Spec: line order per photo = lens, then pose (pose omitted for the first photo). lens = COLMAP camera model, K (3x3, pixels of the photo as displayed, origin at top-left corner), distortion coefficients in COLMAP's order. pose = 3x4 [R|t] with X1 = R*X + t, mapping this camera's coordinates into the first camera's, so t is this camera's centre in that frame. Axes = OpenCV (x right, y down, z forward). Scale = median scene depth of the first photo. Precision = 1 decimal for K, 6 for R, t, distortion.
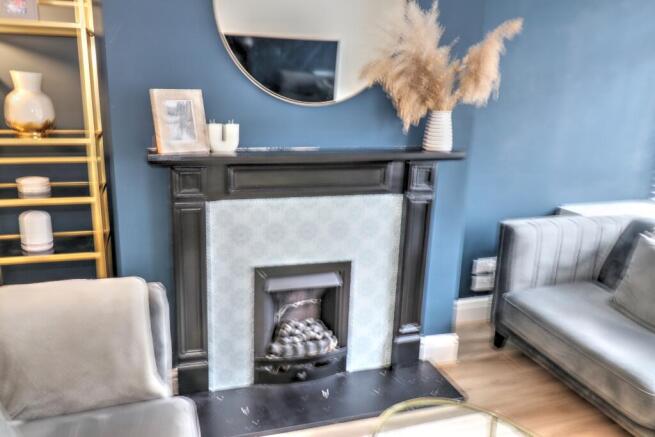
lens RADIAL K [[514.5, 0, 326.3], [0, 514.5, 216.1], [0, 0, 1]] dist [0.005814, 0.000996]
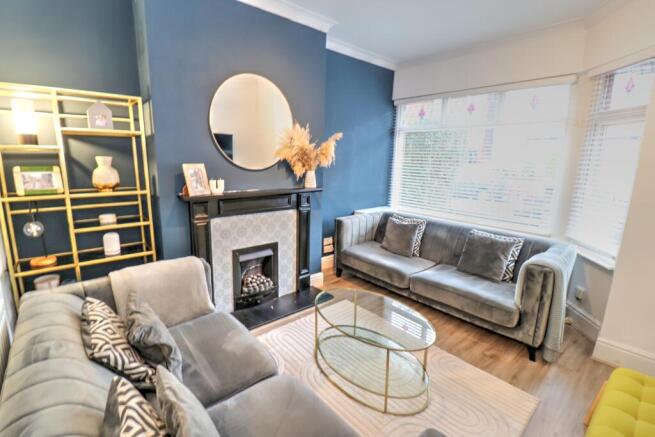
lens RADIAL K [[305.0, 0, 318.2], [0, 305.0, 215.4], [0, 0, 1]] dist [-0.000318, -0.010250]
pose [[0.921862, -0.087126, 0.377597, -0.262800], [0.110691, 0.993004, -0.041116, 0.049249], [-0.371373, 0.079700, 0.925057, -0.230873]]
